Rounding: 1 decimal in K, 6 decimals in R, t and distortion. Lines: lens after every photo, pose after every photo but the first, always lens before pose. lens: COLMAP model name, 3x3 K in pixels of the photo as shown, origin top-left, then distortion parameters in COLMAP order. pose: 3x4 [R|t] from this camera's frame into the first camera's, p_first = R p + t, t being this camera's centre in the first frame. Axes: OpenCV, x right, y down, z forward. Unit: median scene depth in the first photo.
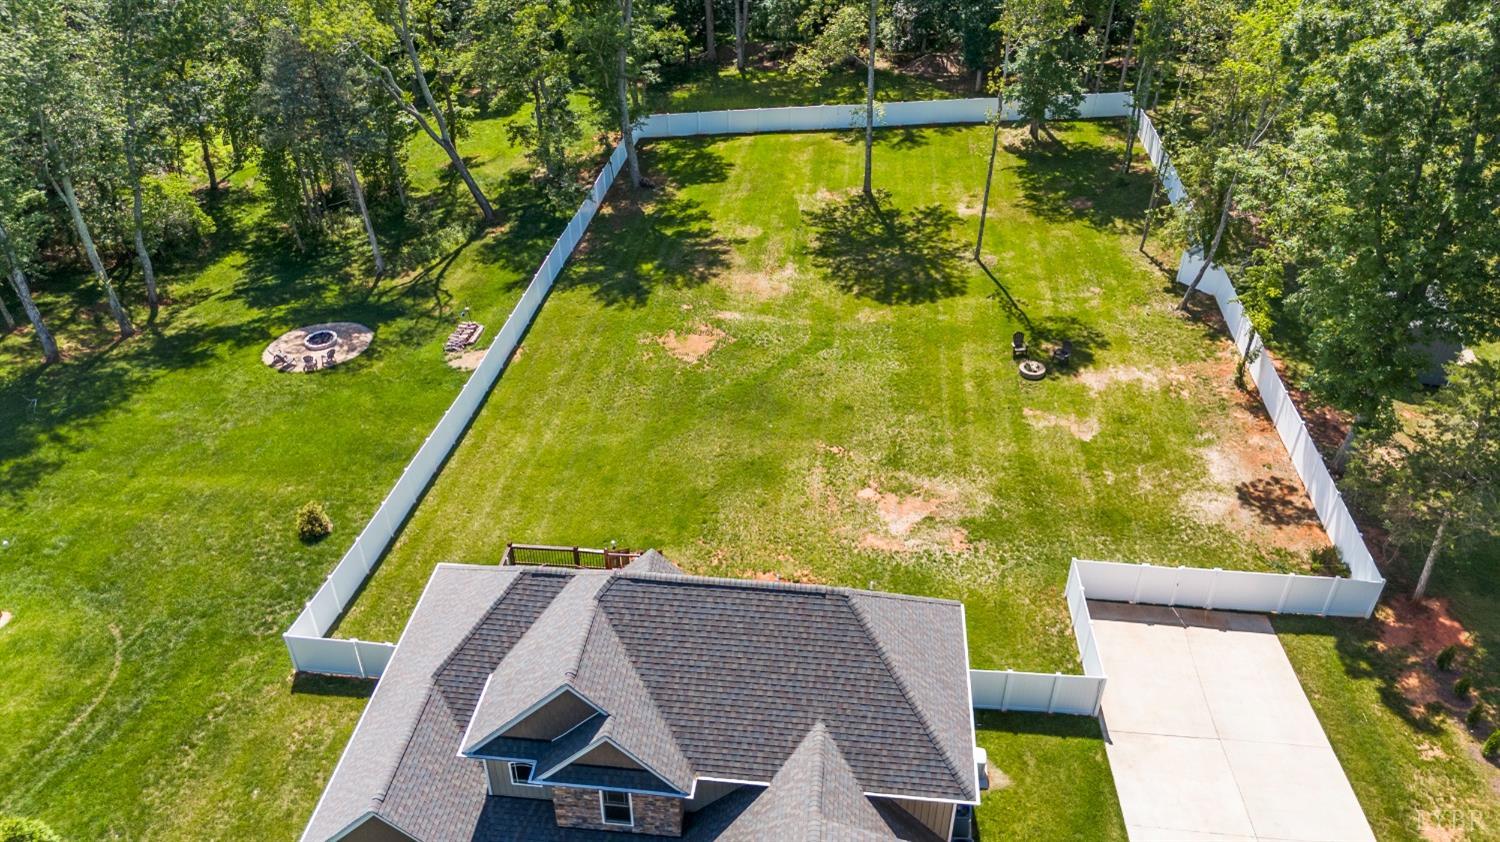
lens RADIAL K [[1116.8, 0, 743.7], [0, 1116.8, 411.8], [0, 0, 1]] dist [0.093197, -0.094787]
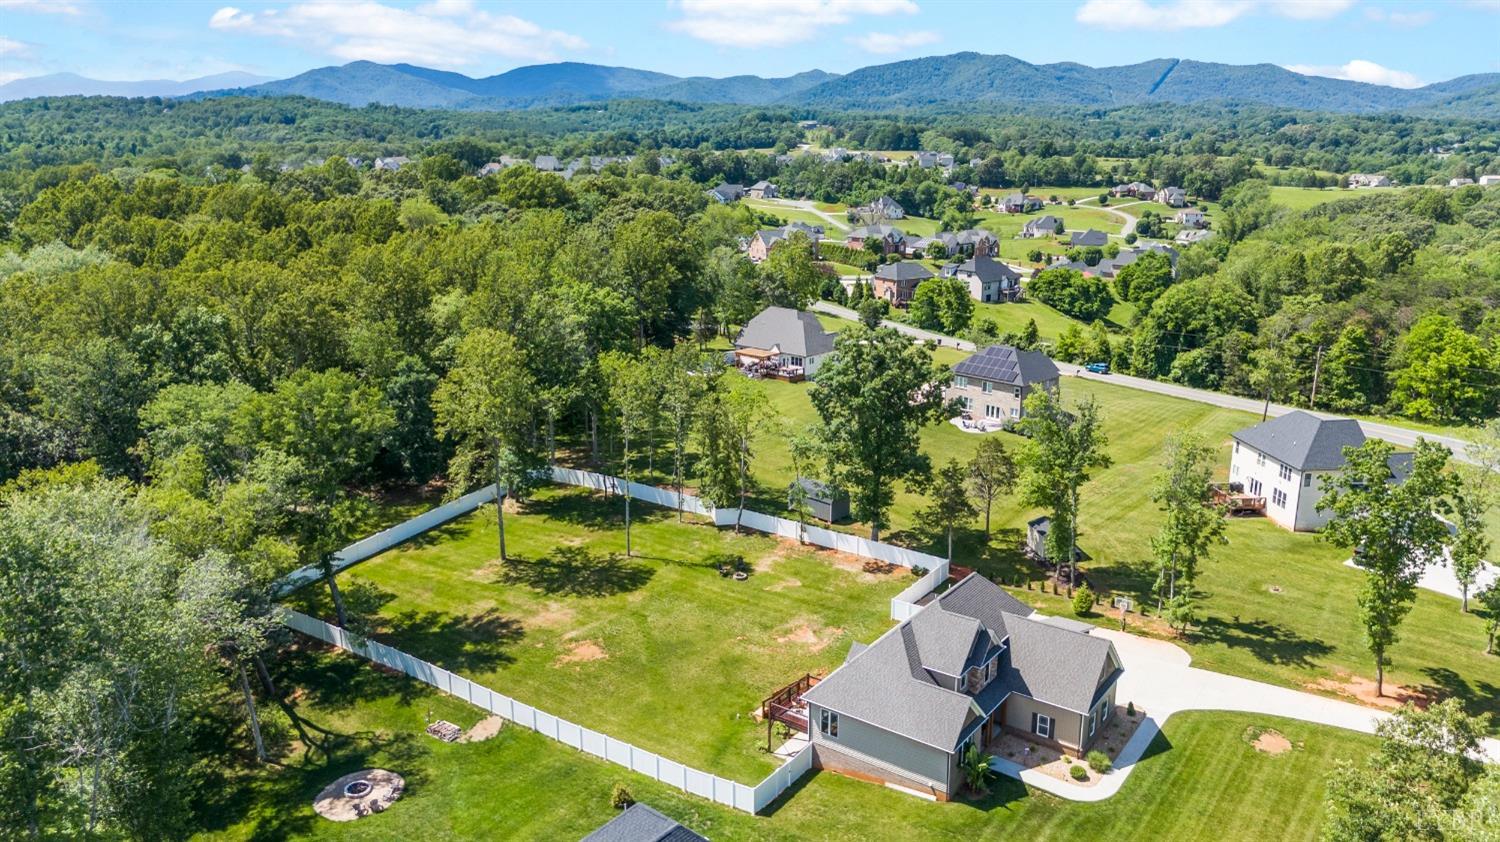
lens RADIAL K [[1116.8, 0, 743.7], [0, 1116.8, 411.8], [0, 0, 1]] dist [0.093197, -0.094787]
pose [[0.503477, -0.222248, 0.834935, -1.293619], [0.493871, 0.866947, -0.067041, -0.152557], [-0.708945, 0.446103, 0.546250, -0.171695]]
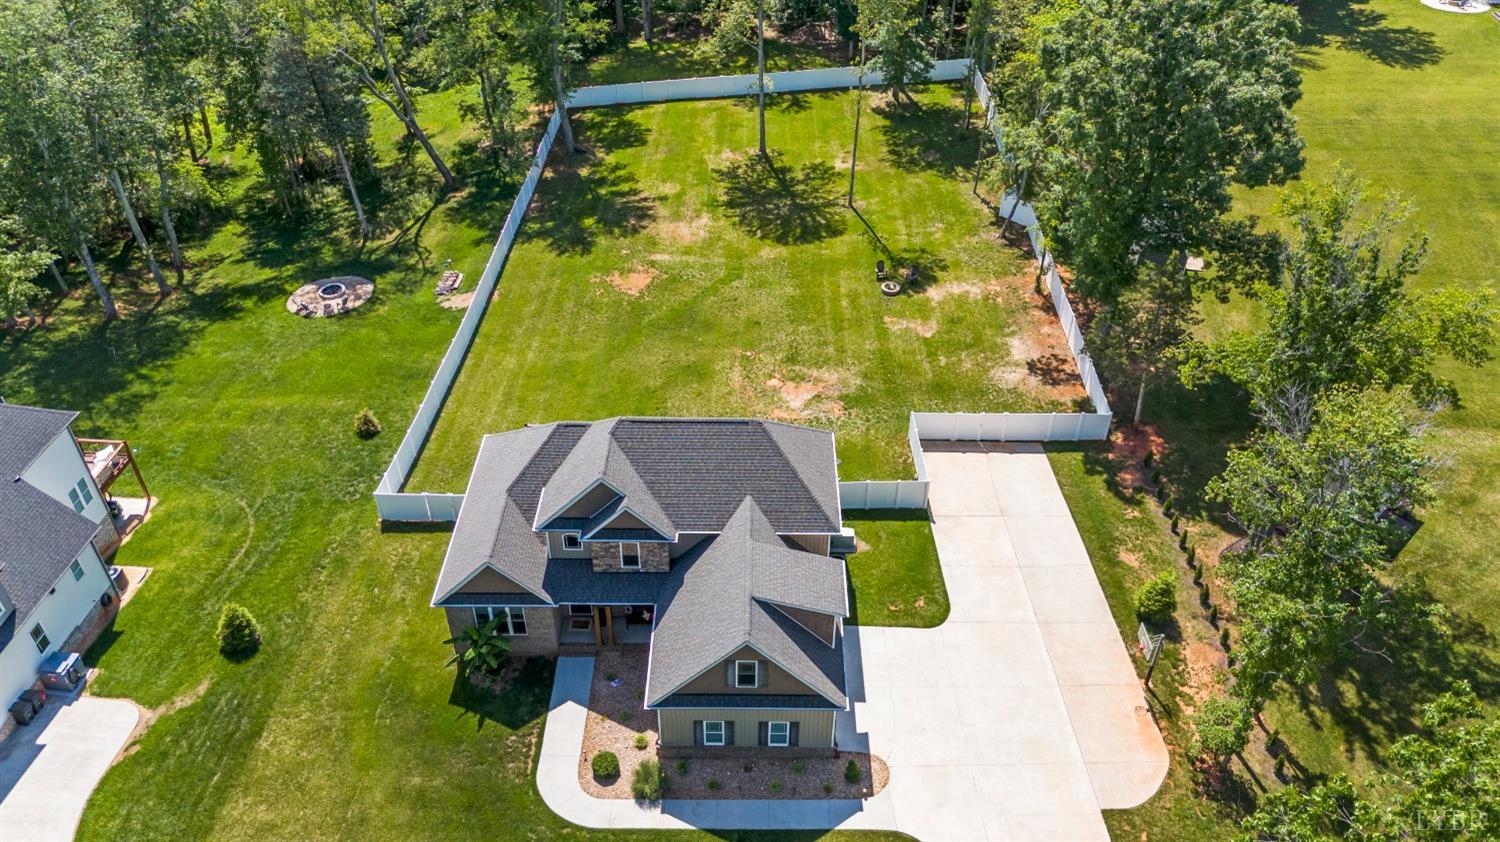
lens RADIAL K [[1116.8, 0, 743.7], [0, 1116.8, 411.8], [0, 0, 1]] dist [0.093197, -0.094787]
pose [[0.995394, -0.055609, 0.078093, -0.031882], [0.051427, 0.997184, 0.054585, 0.028335], [-0.080908, -0.050318, 0.995451, -0.331997]]
